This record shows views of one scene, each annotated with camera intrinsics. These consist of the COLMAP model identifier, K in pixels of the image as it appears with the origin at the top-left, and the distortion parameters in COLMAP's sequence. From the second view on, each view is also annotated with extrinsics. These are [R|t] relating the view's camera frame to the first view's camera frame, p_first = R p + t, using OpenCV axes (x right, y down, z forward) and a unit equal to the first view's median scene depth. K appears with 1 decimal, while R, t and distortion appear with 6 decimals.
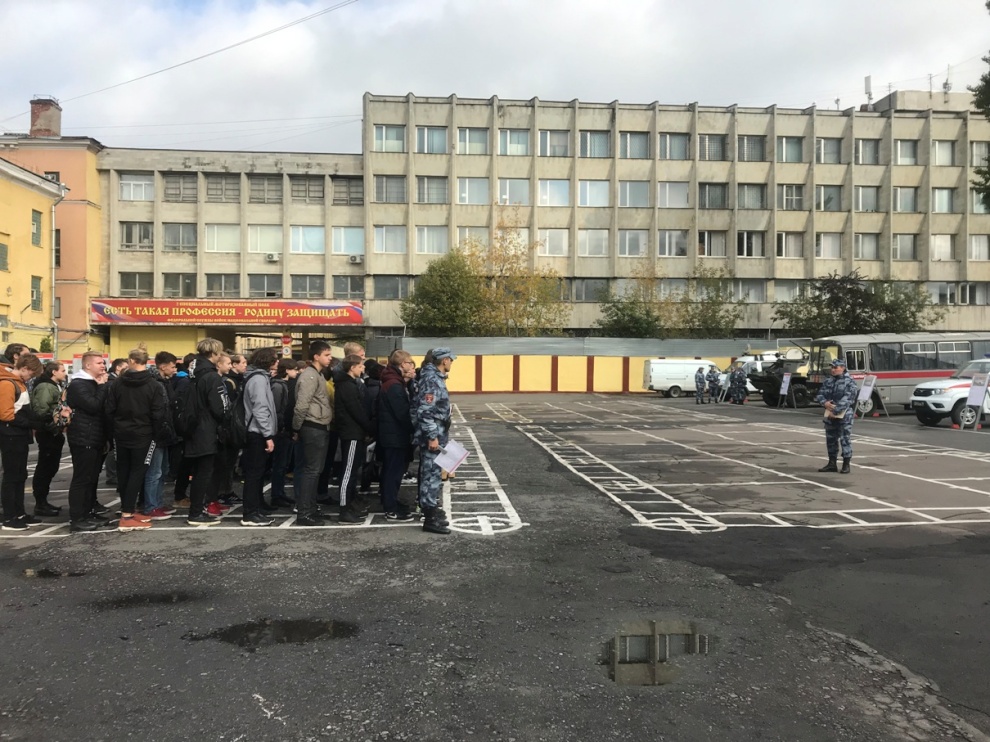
lens RADIAL K [[803.4, 0, 495.0], [0, 803.4, 371.0], [0, 0, 1]] dist [0.006005, 0.009268]
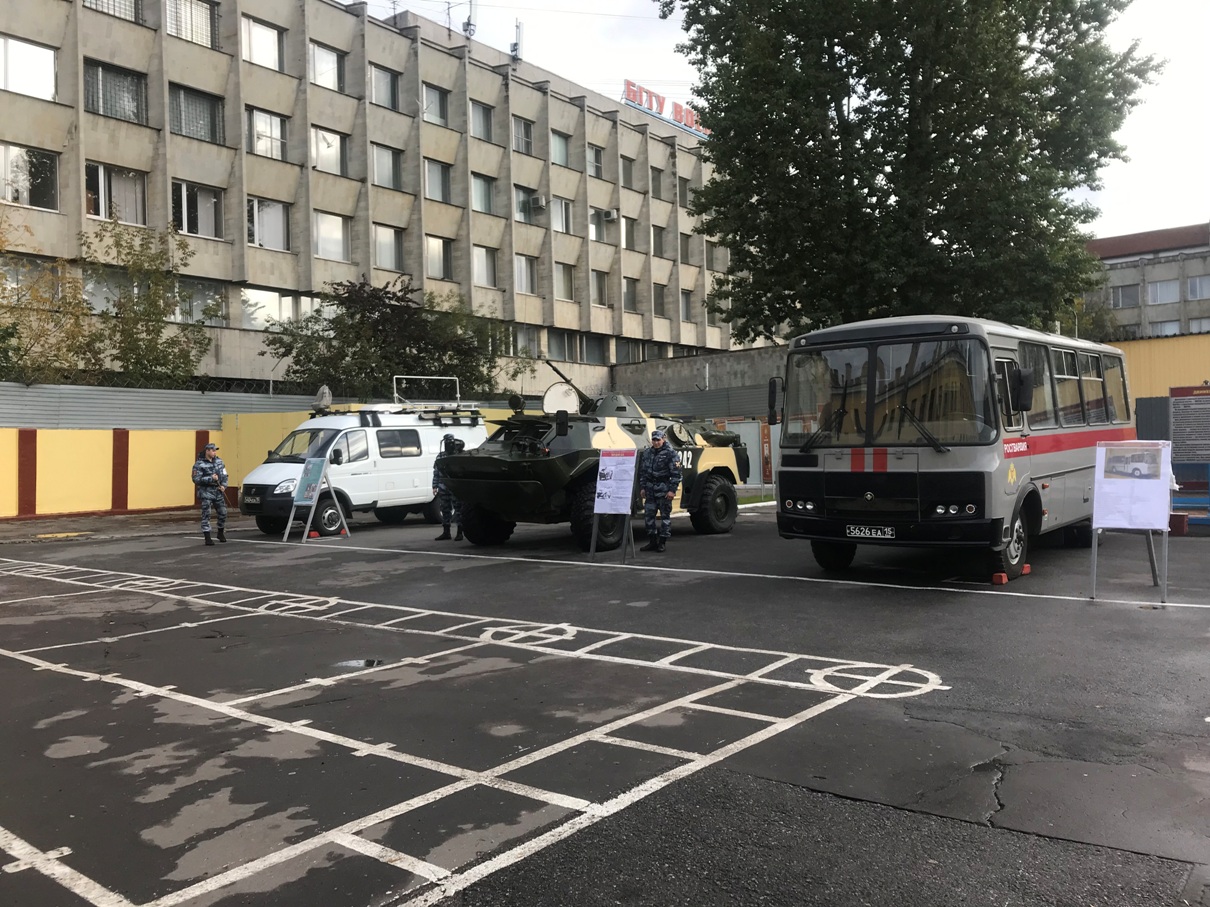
lens RADIAL K [[981.9, 0, 605.0], [0, 981.9, 453.5], [0, 0, 1]] dist [0.006005, 0.009268]
pose [[0.671929, -0.013739, 0.740488, 0.032407], [0.024246, 0.999700, -0.003453, 0.003125], [-0.740218, 0.020274, 0.672061, 0.401009]]
